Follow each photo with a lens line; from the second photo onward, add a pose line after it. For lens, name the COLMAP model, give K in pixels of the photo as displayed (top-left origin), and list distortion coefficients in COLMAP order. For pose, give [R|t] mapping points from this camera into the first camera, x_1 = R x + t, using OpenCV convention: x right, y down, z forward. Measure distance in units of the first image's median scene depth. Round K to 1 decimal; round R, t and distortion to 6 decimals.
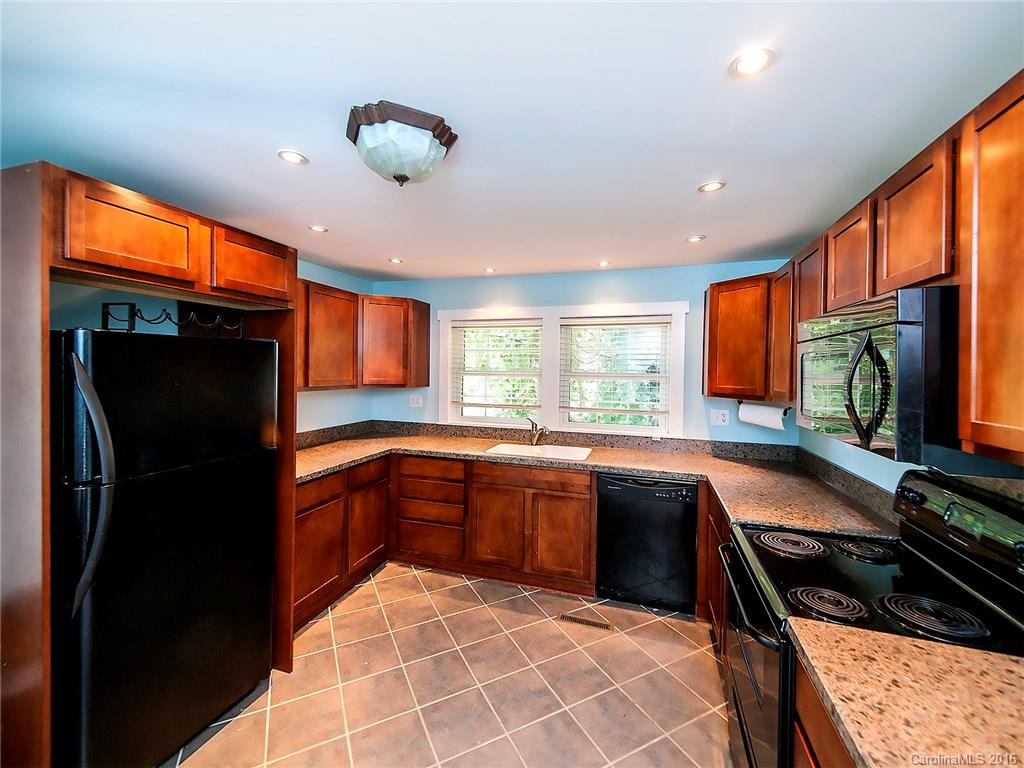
lens RADIAL K [[416.6, 0, 507.8], [0, 416.6, 377.8], [0, 0, 1]] dist [0.001804, -0.000482]
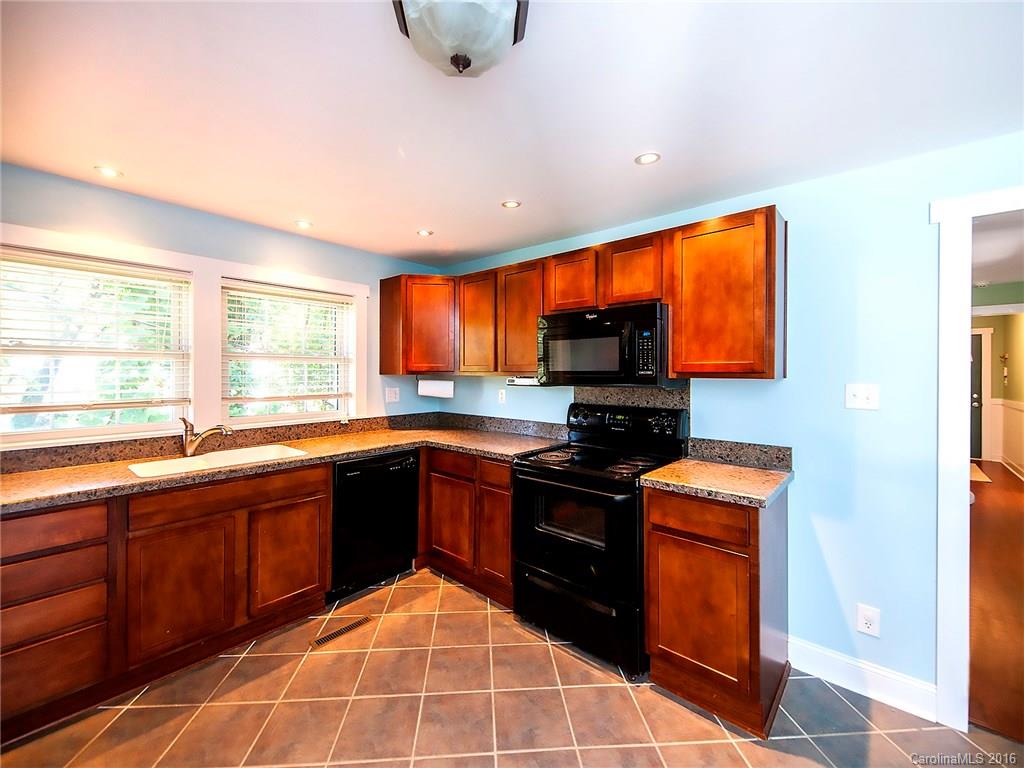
lens RADIAL K [[416.6, 0, 507.8], [0, 416.6, 377.8], [0, 0, 1]] dist [0.001804, -0.000482]
pose [[0.384711, -0.028776, 0.922588, -0.433475], [0.018996, 0.999549, 0.023256, 0.031707], [-0.922842, 0.008578, 0.385084, 0.298705]]
